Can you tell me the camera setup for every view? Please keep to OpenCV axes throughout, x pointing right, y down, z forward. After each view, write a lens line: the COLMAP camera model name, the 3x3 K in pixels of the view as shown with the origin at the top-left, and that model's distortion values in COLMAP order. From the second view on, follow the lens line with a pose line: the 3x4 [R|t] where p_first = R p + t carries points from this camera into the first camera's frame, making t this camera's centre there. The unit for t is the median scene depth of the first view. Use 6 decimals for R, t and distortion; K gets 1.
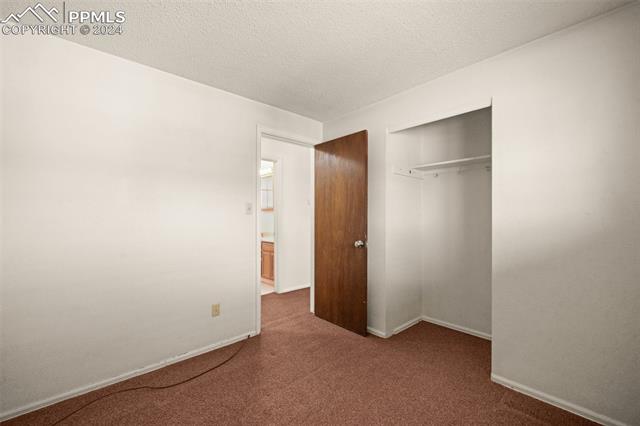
lens RADIAL K [[259.8, 0, 320.7], [0, 259.8, 214.2], [0, 0, 1]] dist [-0.000536, 0.000270]
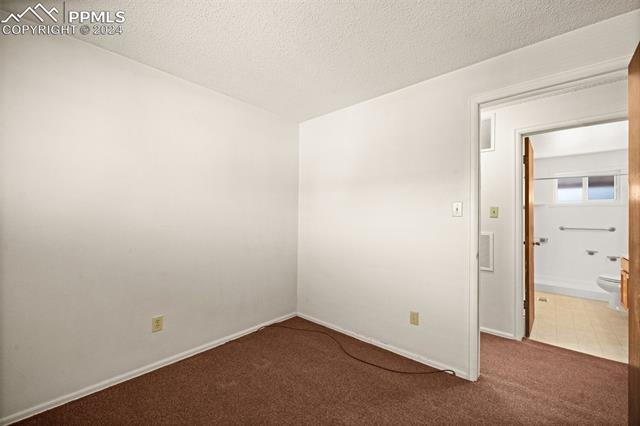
lens RADIAL K [[259.8, 0, 320.2], [0, 259.8, 212.8], [0, 0, 1]] dist [-0.000536, 0.000270]
pose [[0.125650, -0.008105, -0.992042, 0.490708], [-0.012168, 0.999879, -0.009710, 0.000892], [0.992000, 0.013291, 0.125536, 0.538110]]
